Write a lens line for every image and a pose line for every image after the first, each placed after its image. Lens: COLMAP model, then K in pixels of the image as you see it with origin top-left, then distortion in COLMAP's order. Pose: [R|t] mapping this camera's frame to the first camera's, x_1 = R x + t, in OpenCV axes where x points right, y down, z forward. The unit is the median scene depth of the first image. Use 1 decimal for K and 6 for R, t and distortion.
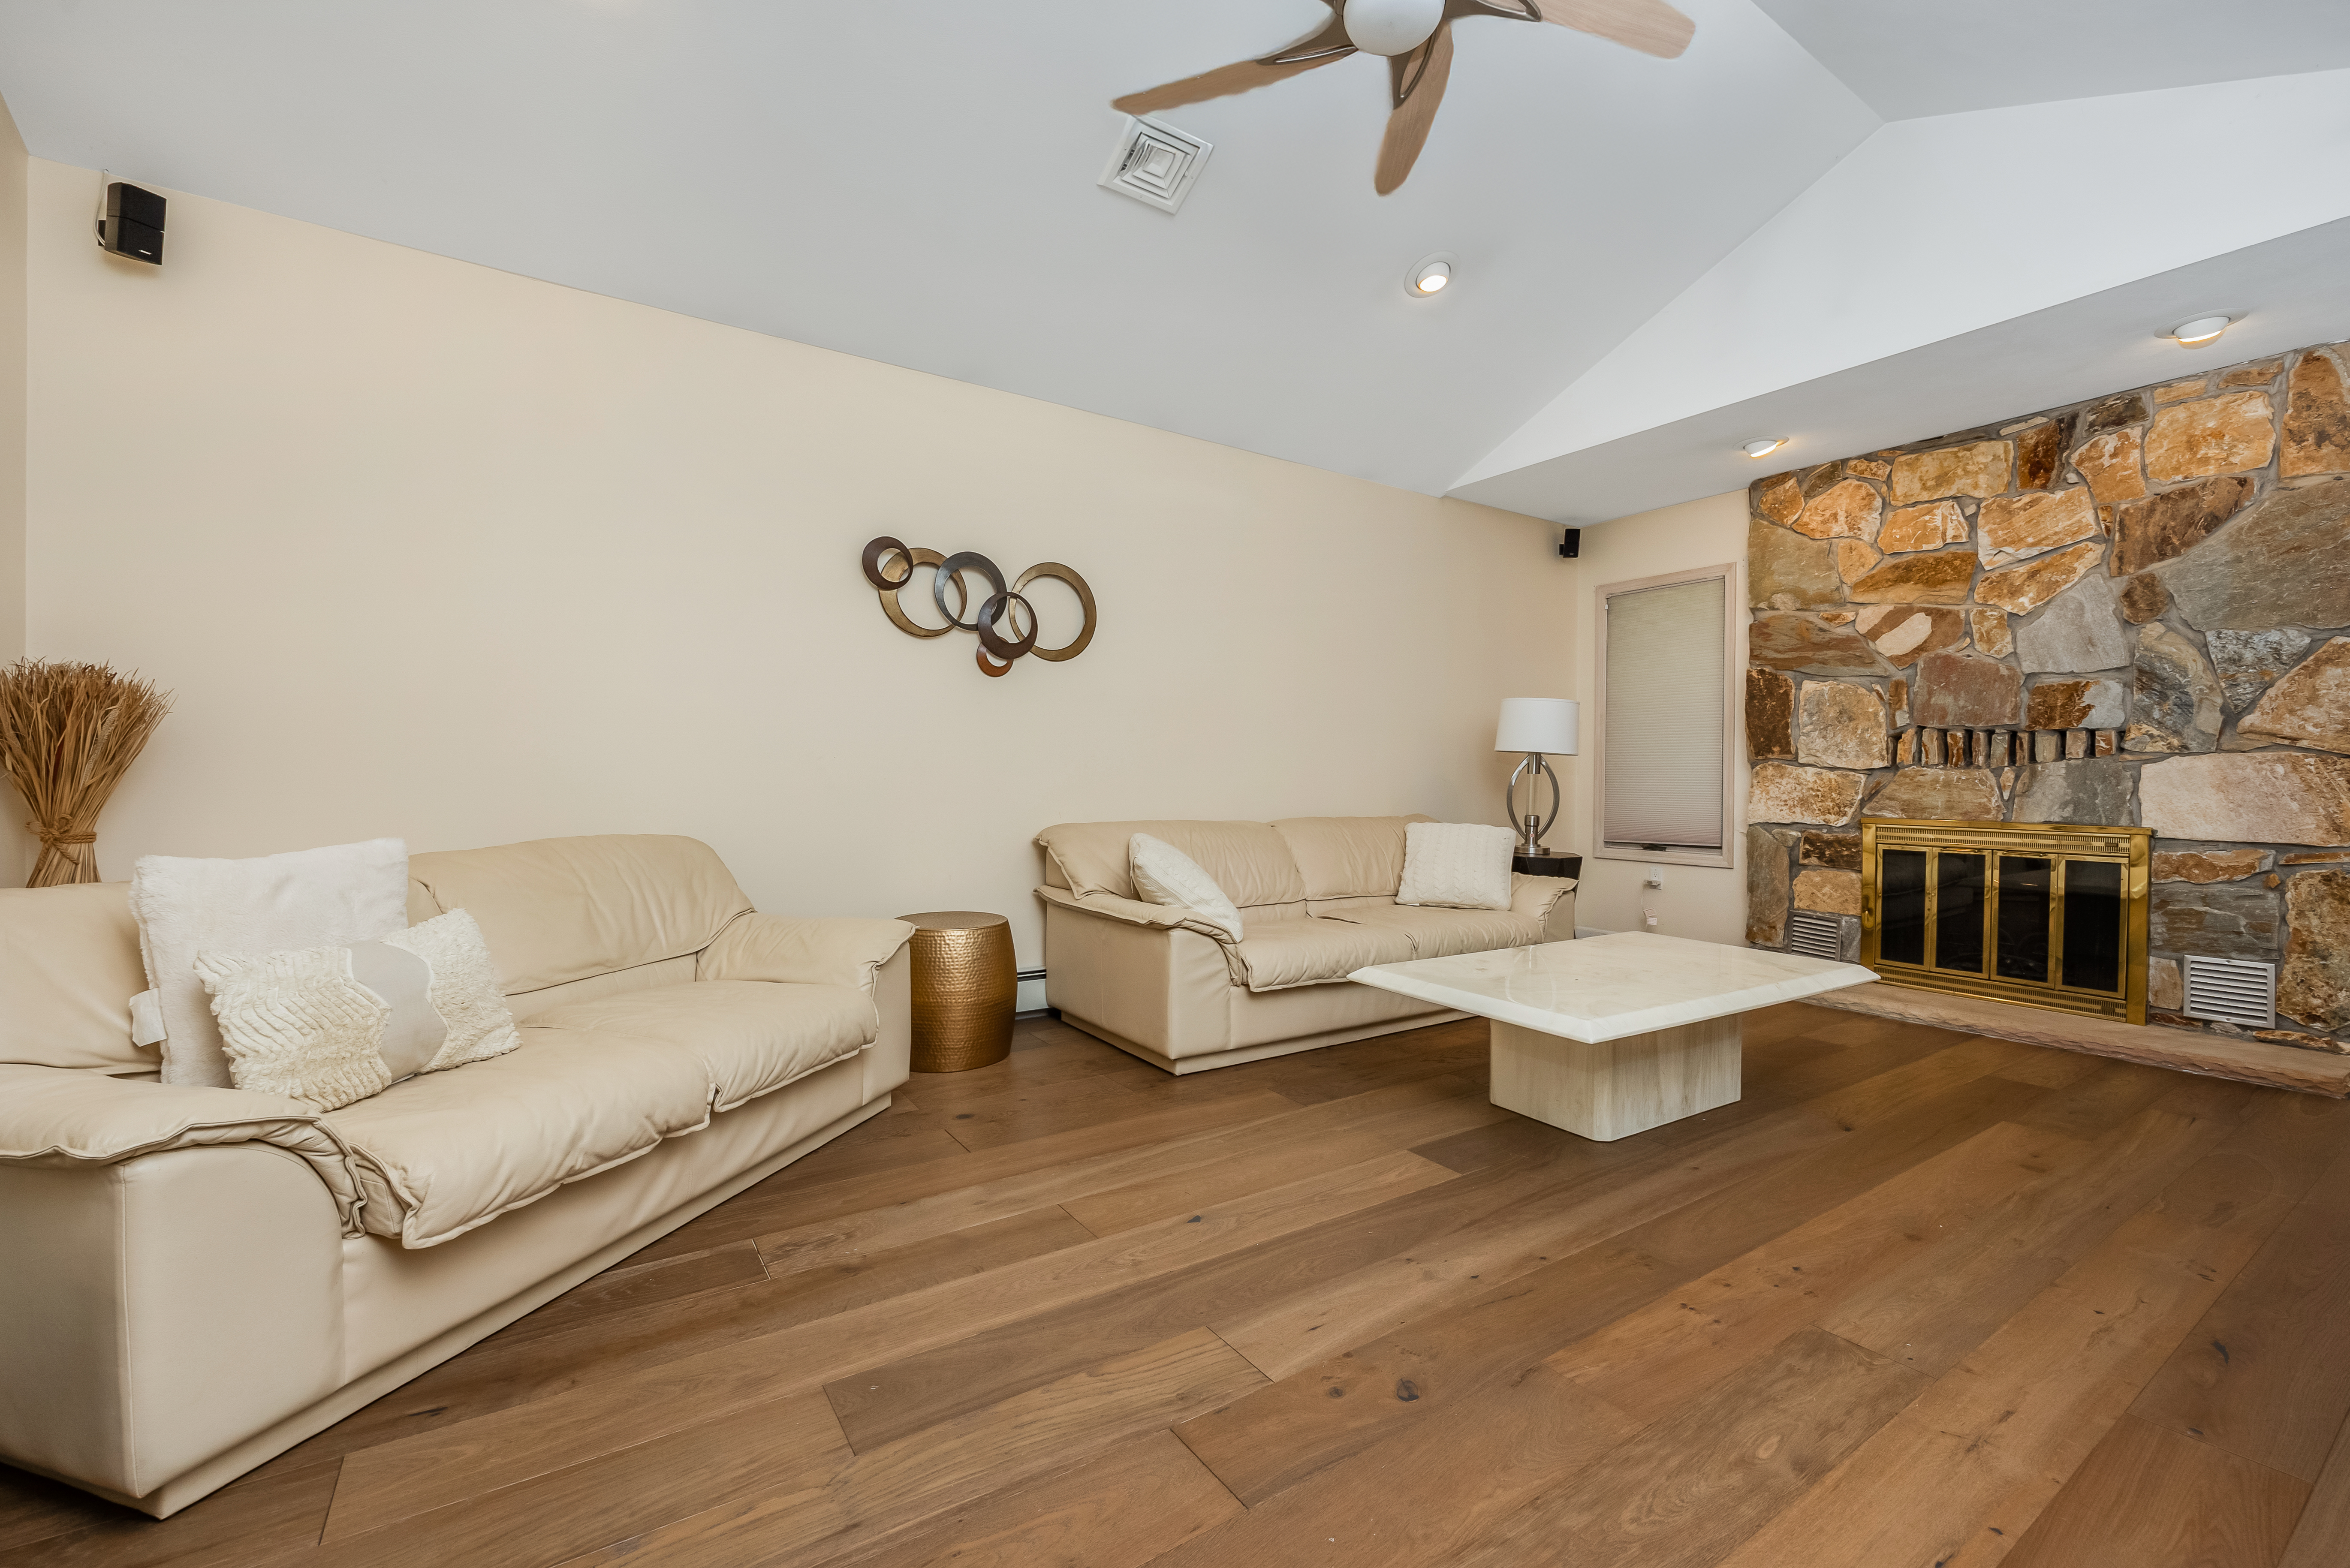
lens RADIAL K [[976.6, 0, 1177.7], [0, 976.6, 788.5], [0, 0, 1]] dist [-0.004515, 0.000197]
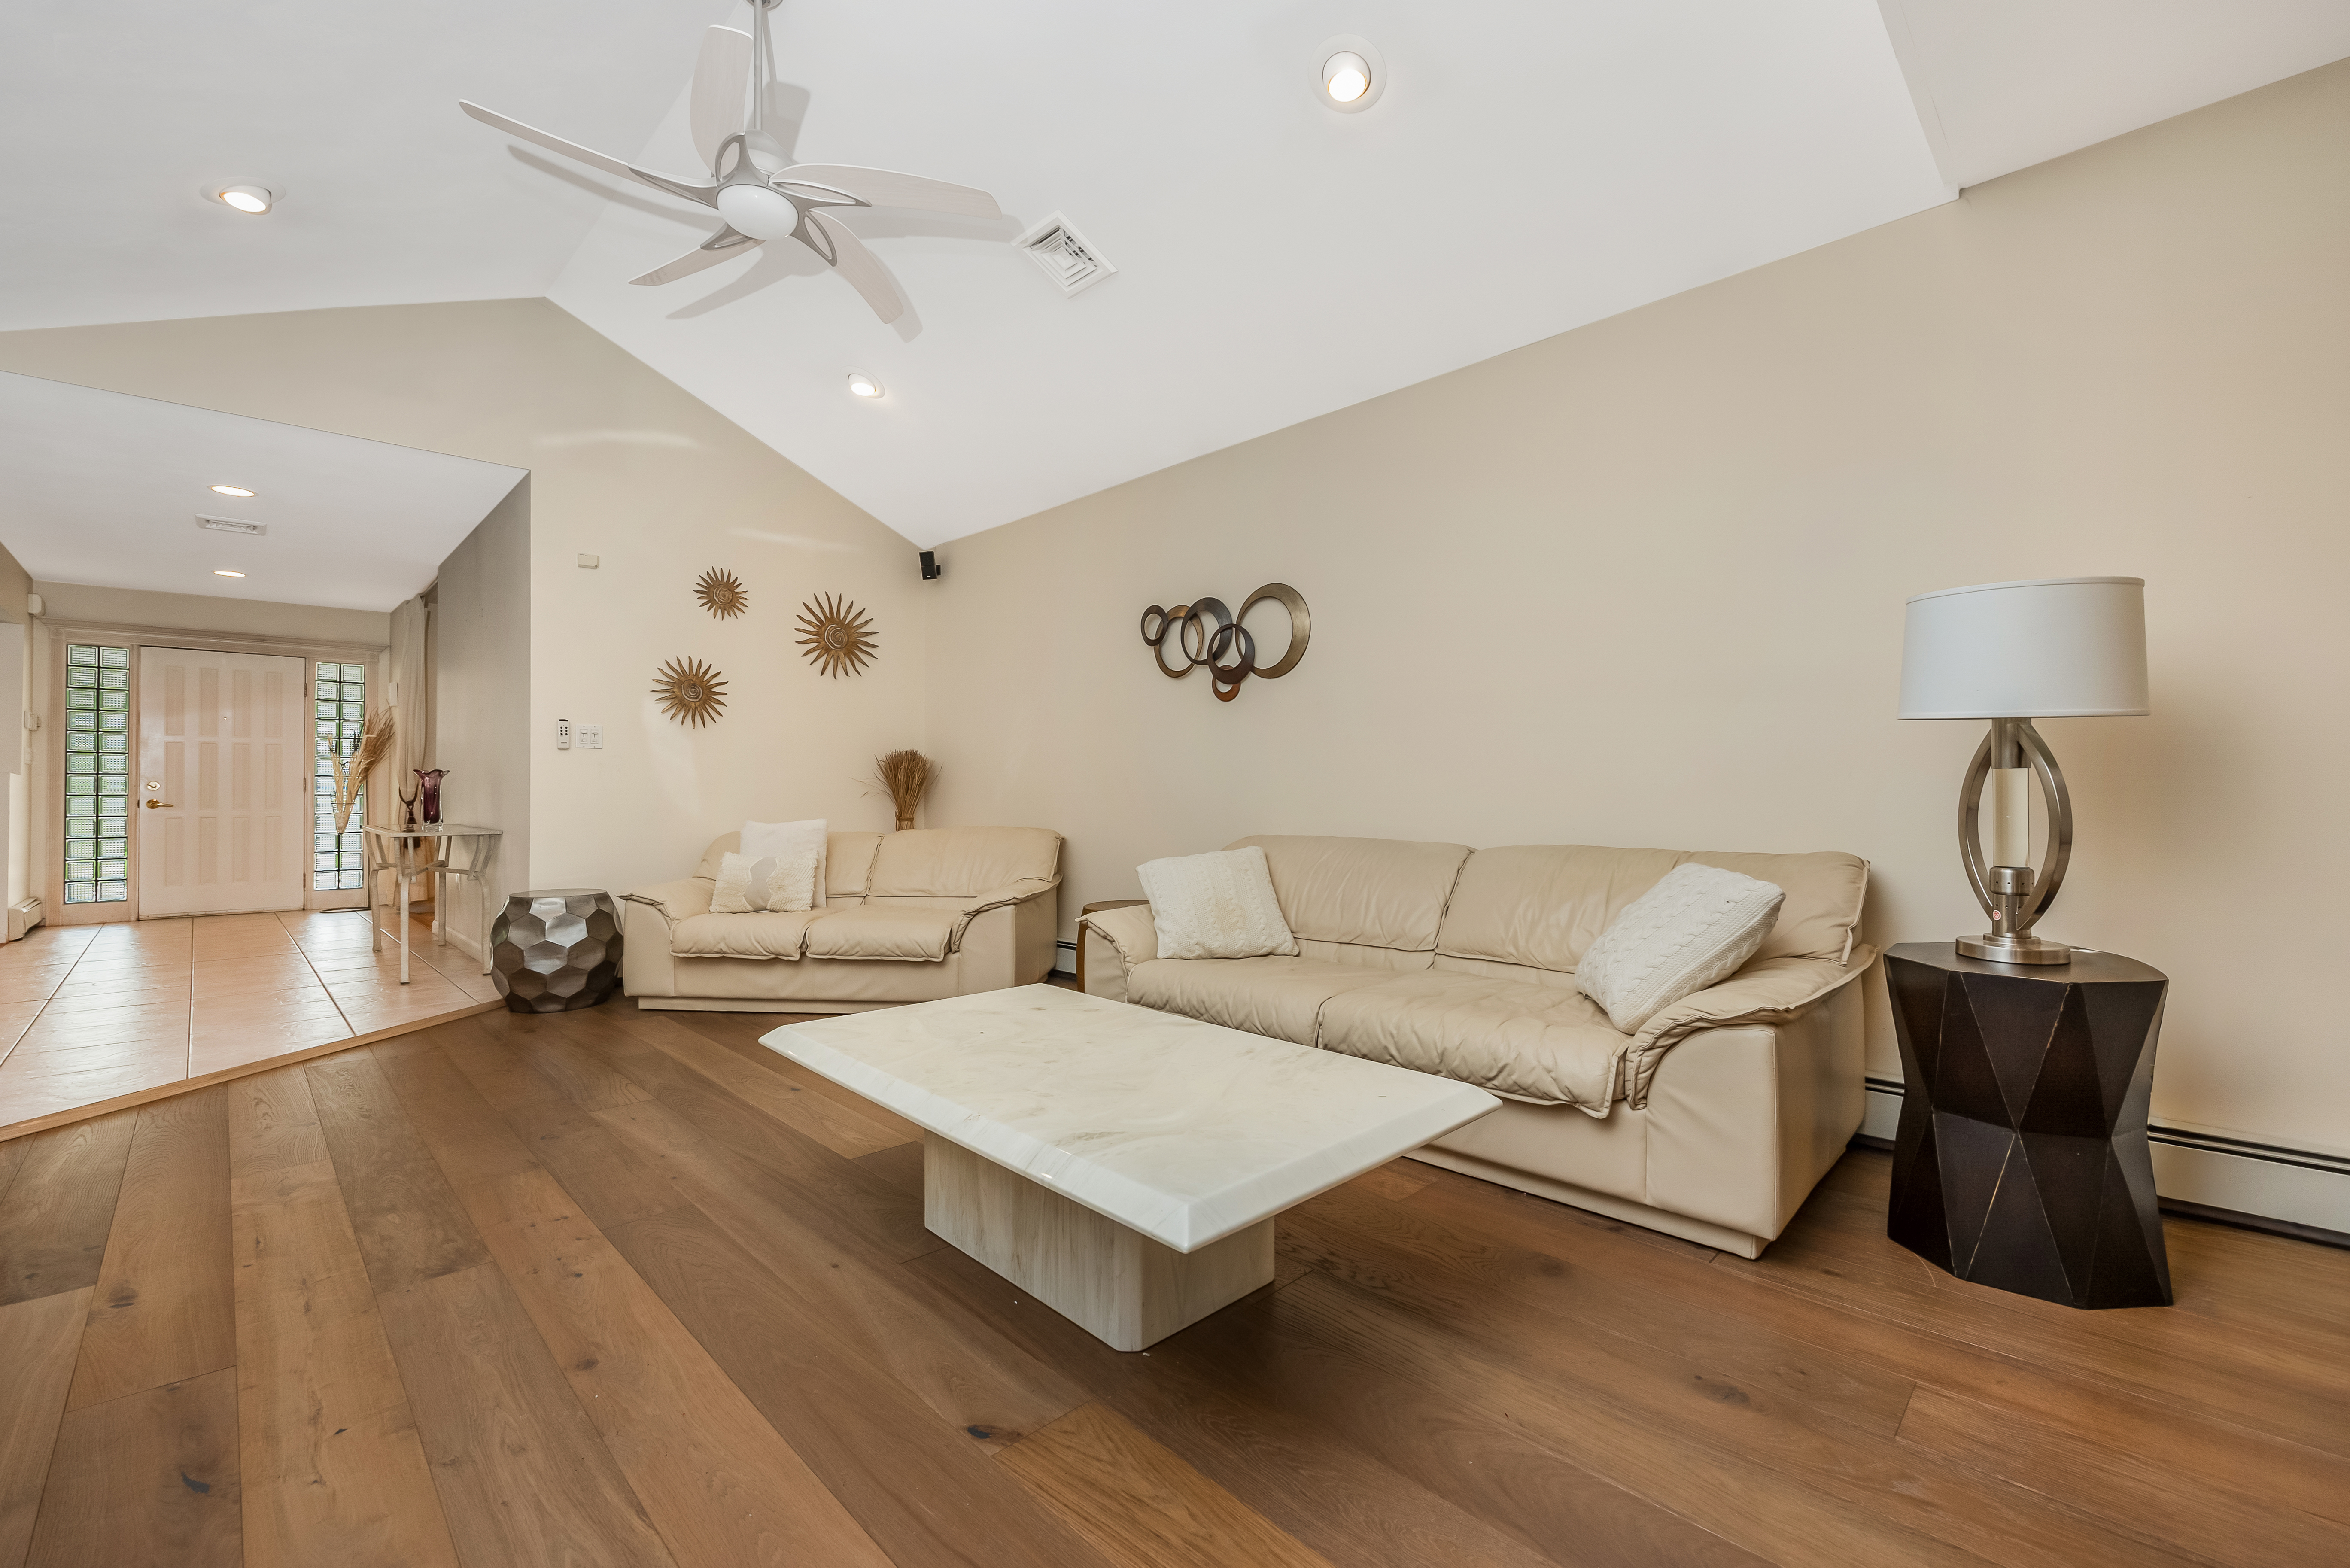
lens RADIAL K [[976.6, 0, 1177.7], [0, 976.6, 788.5], [0, 0, 1]] dist [-0.004515, 0.000197]
pose [[0.190774, -0.013245, -0.981545, 0.945940], [-0.004274, 0.999888, -0.014323, 0.001697], [0.981625, 0.006928, 0.190697, 0.765095]]
